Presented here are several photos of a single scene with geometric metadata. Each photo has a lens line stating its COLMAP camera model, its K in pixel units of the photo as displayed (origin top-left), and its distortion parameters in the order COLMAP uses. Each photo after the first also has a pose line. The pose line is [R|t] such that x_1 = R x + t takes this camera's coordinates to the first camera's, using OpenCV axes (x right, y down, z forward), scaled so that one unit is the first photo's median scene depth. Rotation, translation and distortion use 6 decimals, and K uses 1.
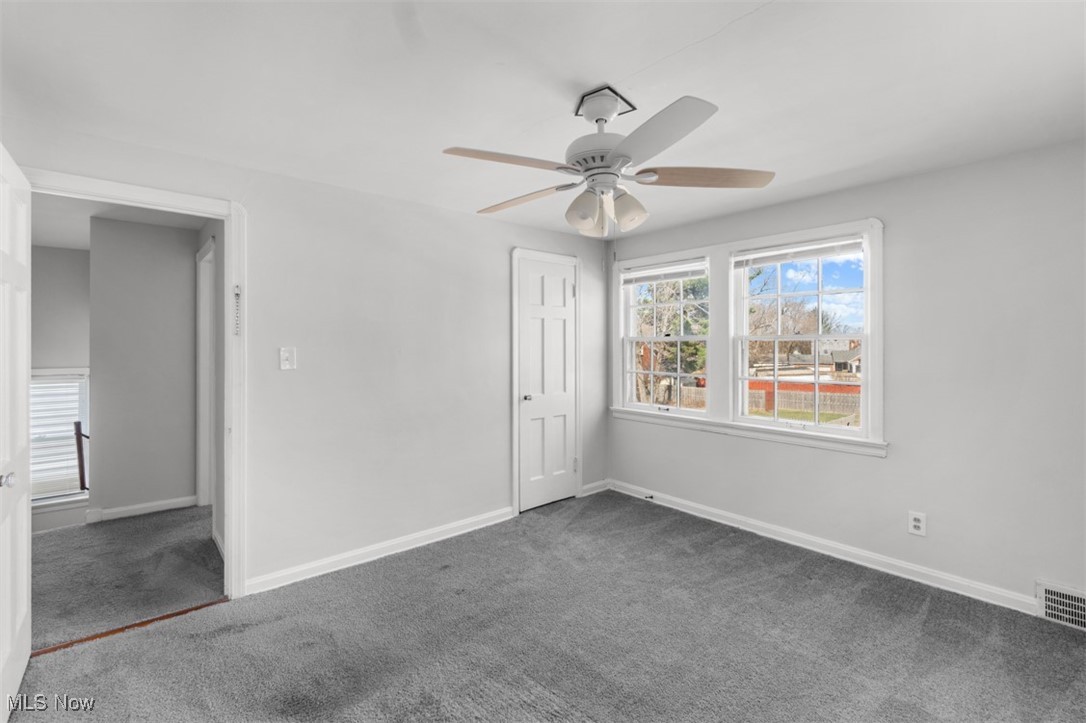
lens RADIAL K [[490.9, 0, 540.4], [0, 490.9, 345.6], [0, 0, 1]] dist [0.000040, 0.000376]
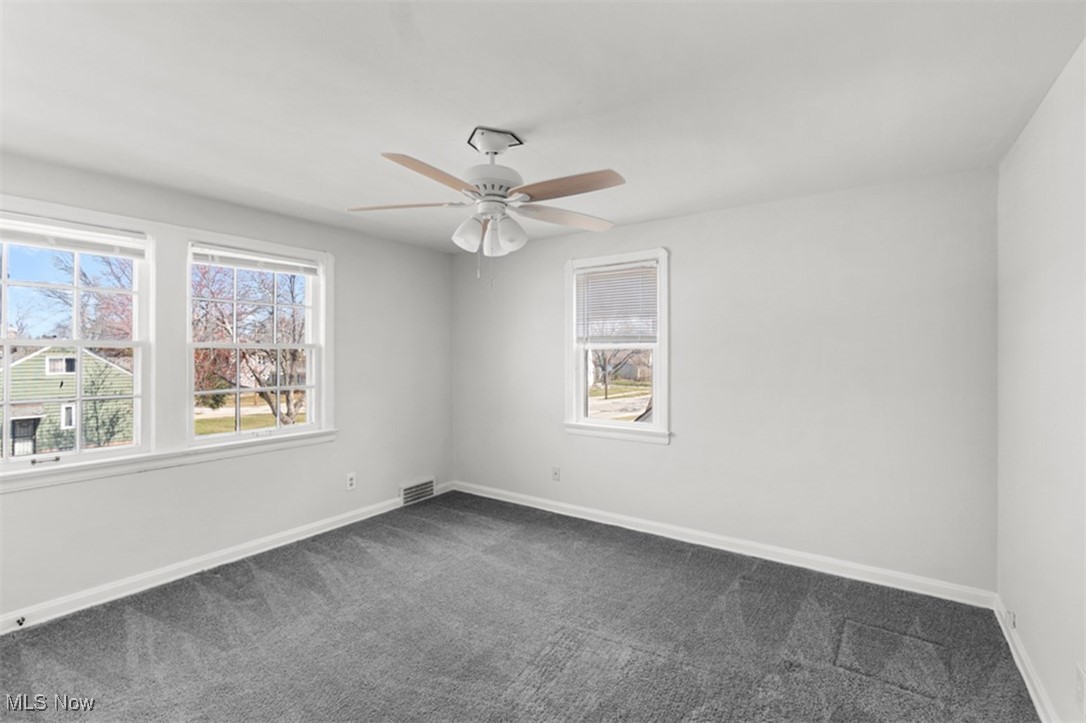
lens RADIAL K [[471.4, 0, 540.6], [0, 471.4, 354.9], [0, 0, 1]] dist [-0.000762, -0.000079]
pose [[-0.243885, -0.001495, 0.969803, -0.622396], [0.003083, 0.999993, 0.002317, 0.001175], [-0.969799, 0.003555, -0.243878, 0.759198]]
